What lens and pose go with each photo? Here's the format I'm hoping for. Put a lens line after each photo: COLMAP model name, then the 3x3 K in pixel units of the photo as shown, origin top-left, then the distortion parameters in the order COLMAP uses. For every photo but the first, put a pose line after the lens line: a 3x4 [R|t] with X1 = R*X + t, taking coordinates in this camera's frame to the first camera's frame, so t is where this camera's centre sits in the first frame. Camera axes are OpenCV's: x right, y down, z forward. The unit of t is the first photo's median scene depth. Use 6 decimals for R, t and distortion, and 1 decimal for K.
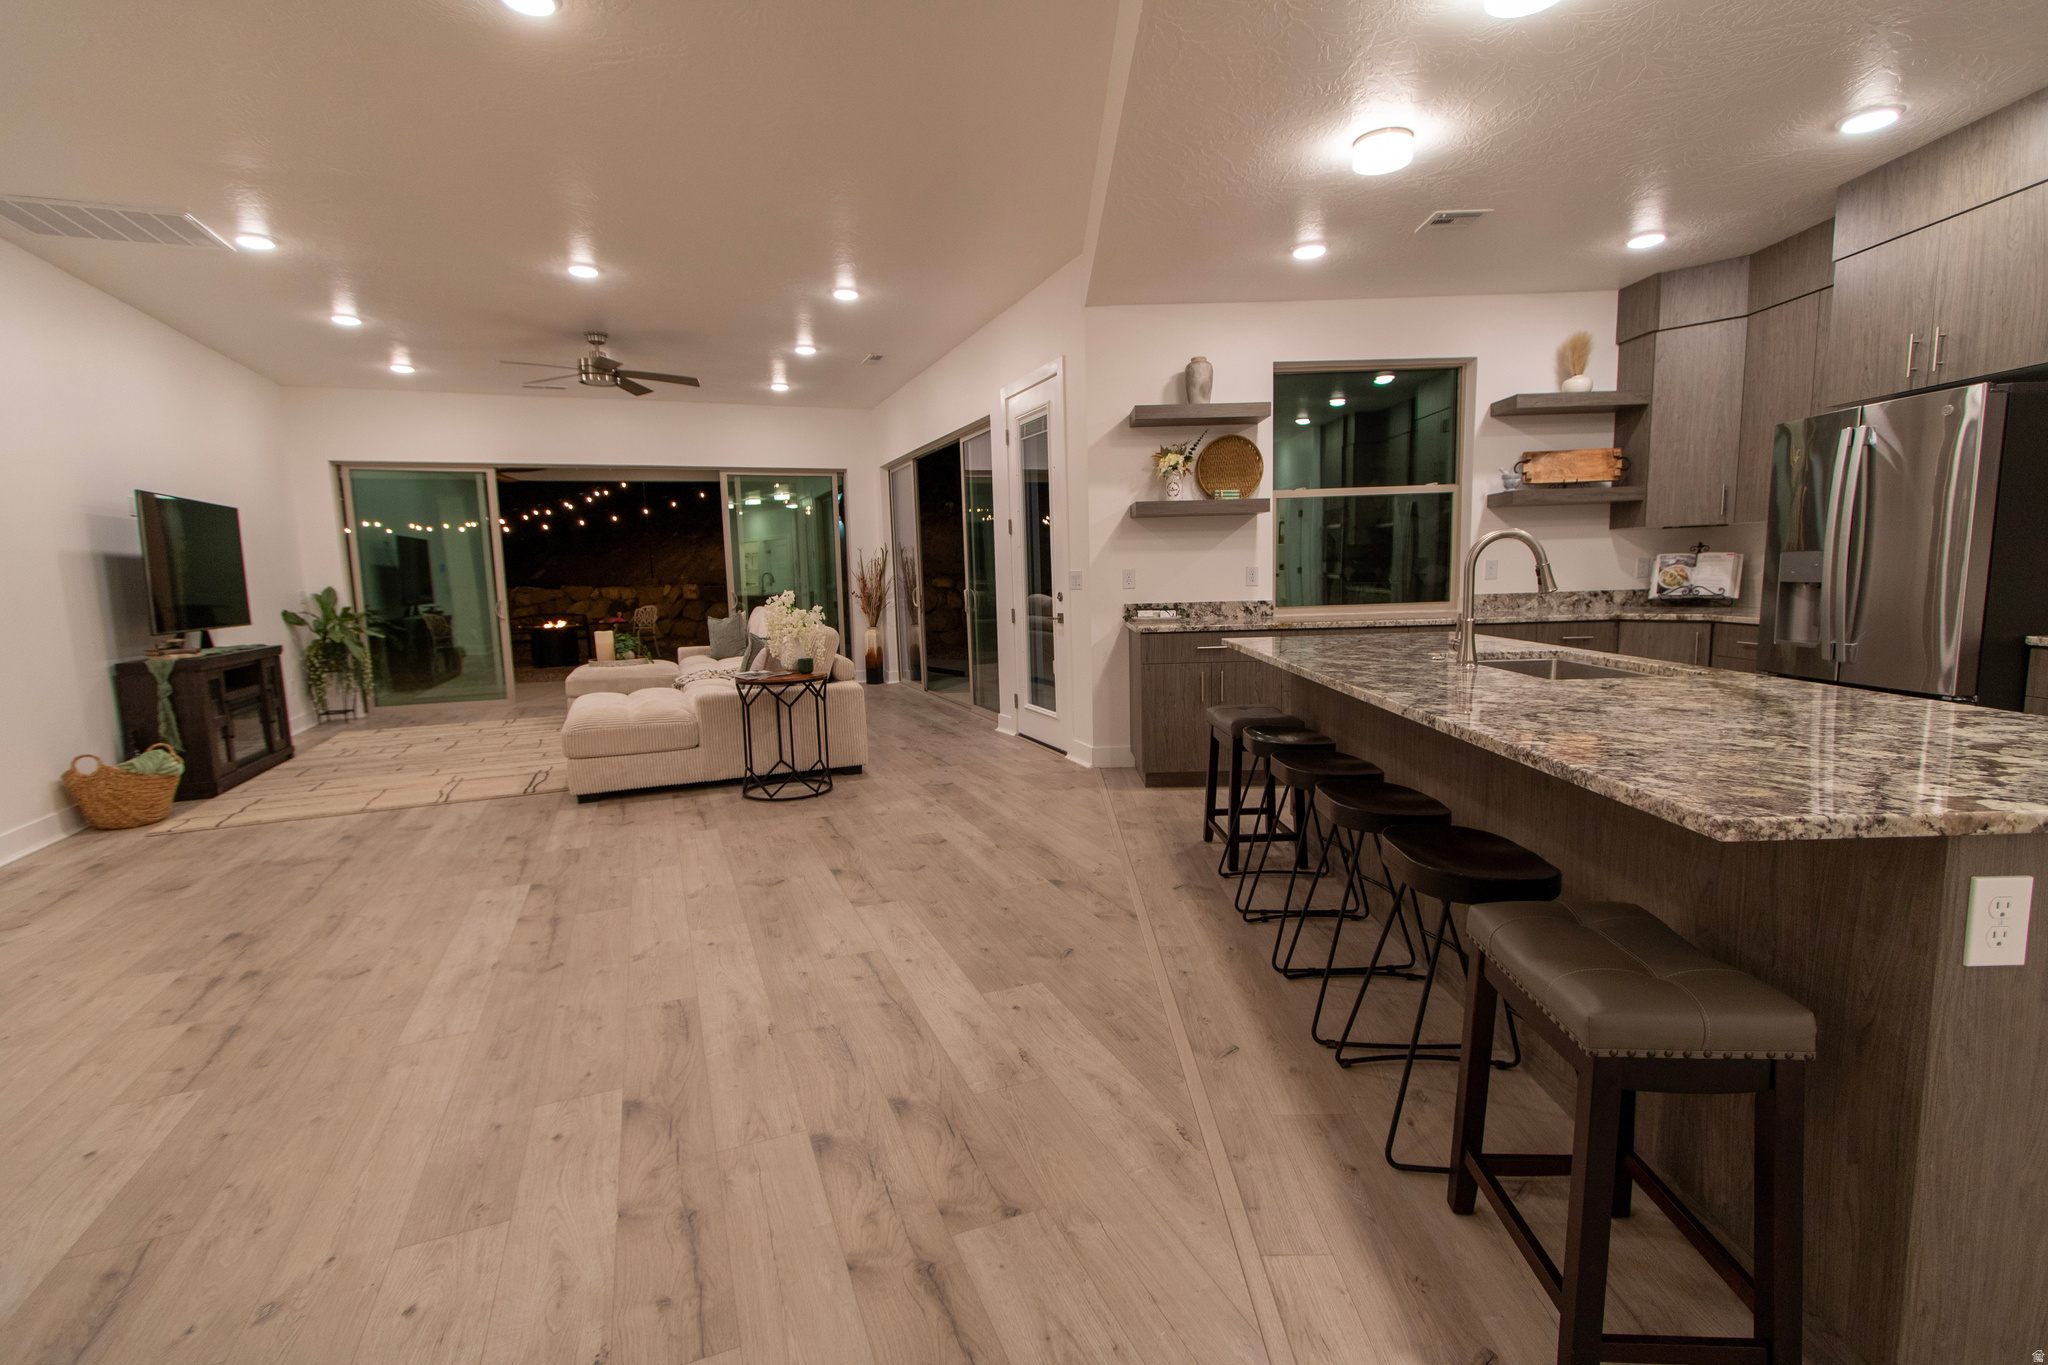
lens RADIAL K [[930.0, 0, 1026.8], [0, 930.0, 688.4], [0, 0, 1]] dist [0.008835, -0.003766]
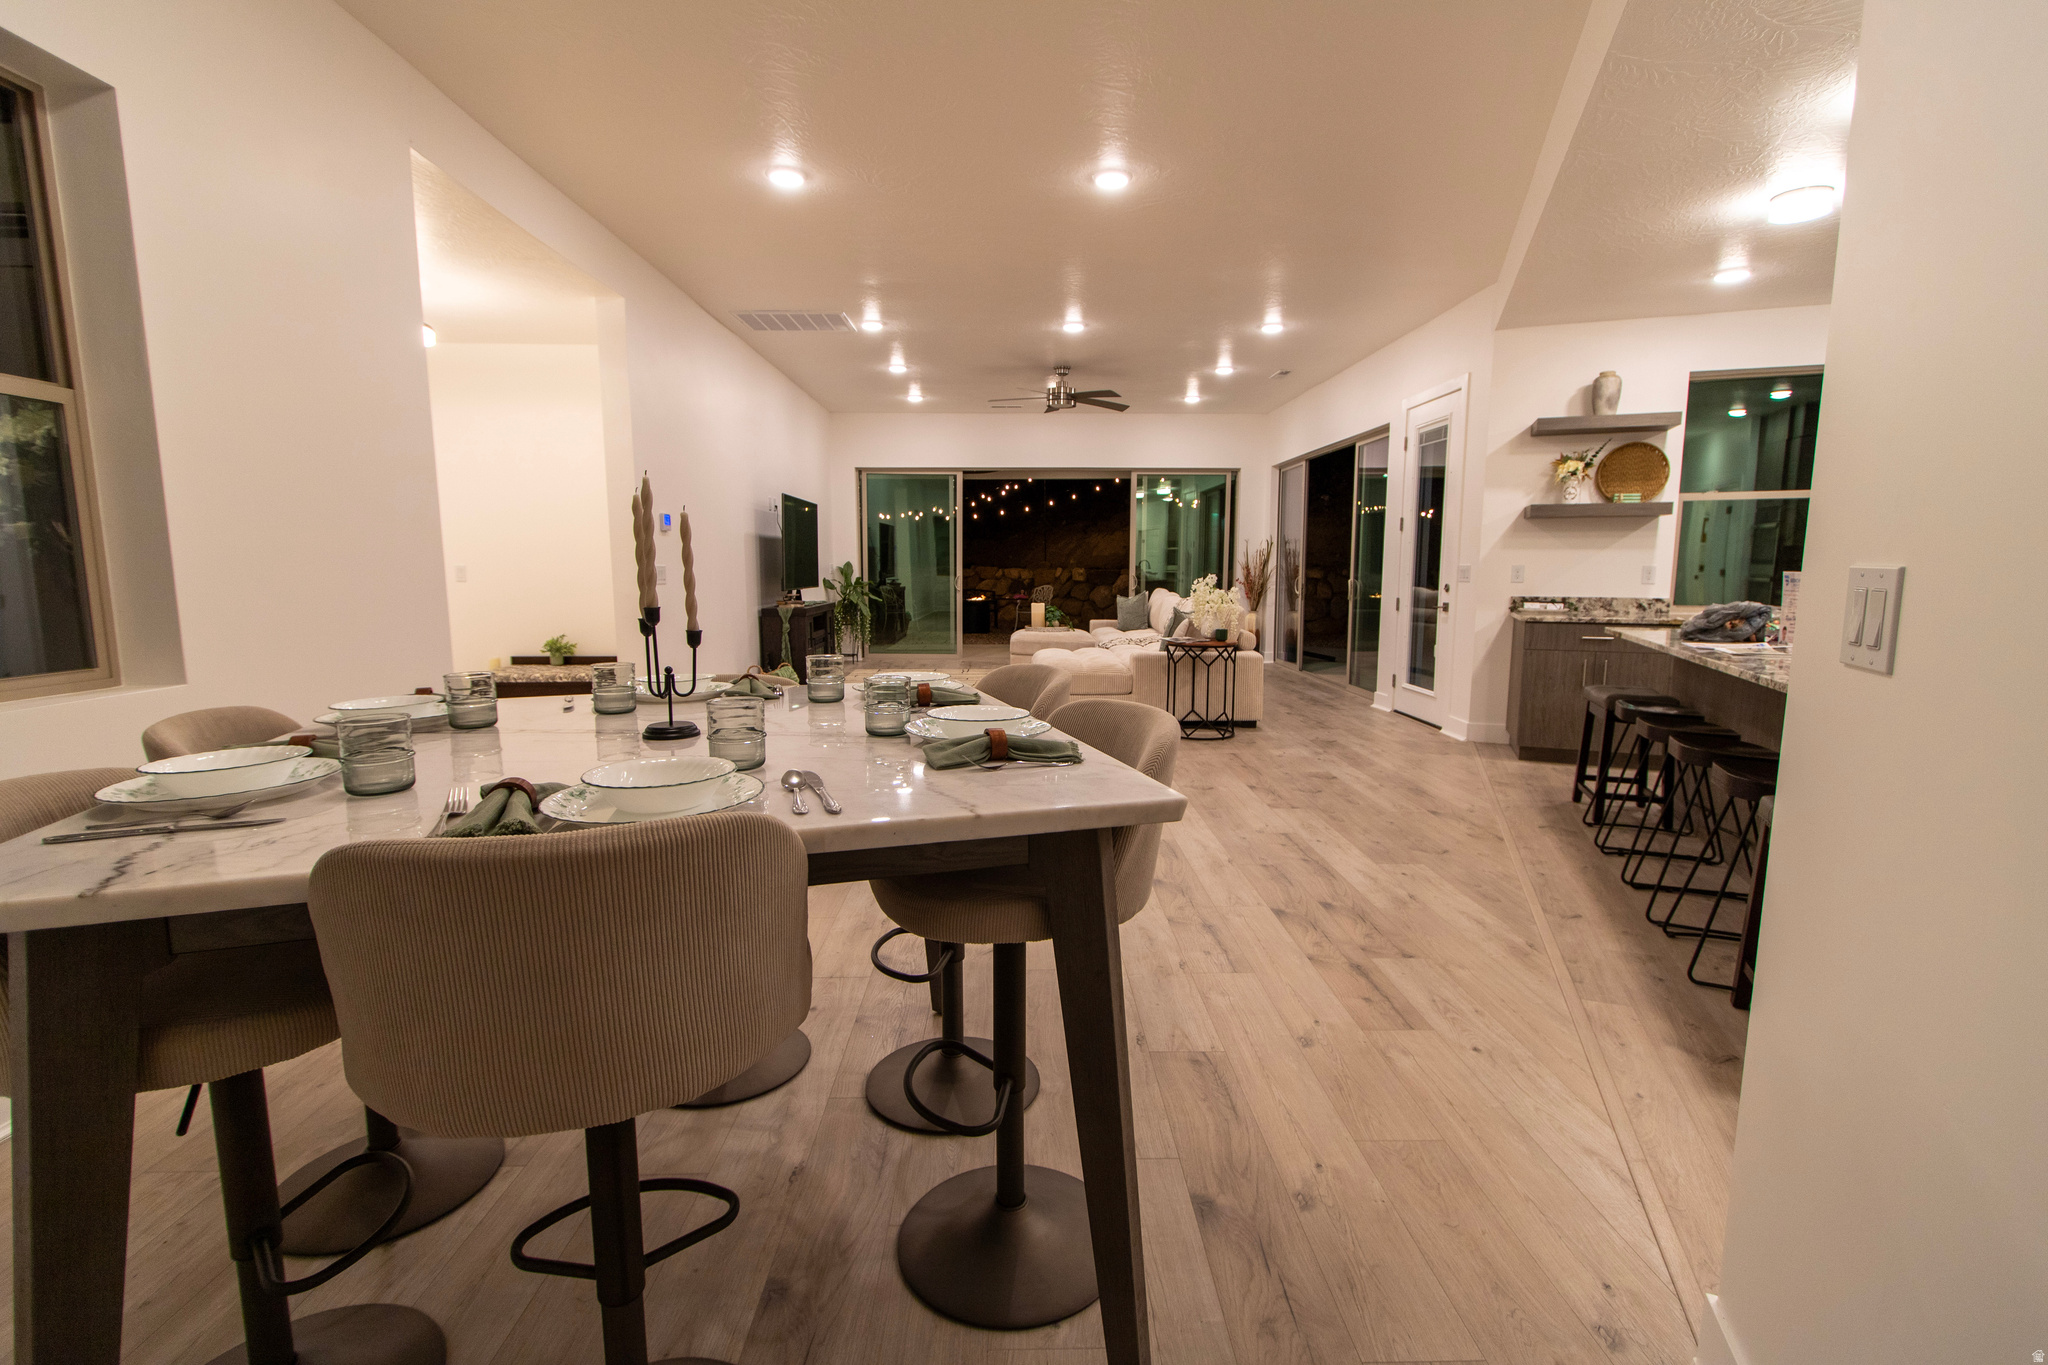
lens RADIAL K [[930.0, 0, 1026.8], [0, 930.0, 688.4], [0, 0, 1]] dist [0.008835, -0.003766]
pose [[0.931756, 0.076260, -0.354987, -0.030660], [-0.072119, 0.997085, 0.024902, 0.033104], [0.355852, 0.002399, 0.934539, -0.245917]]
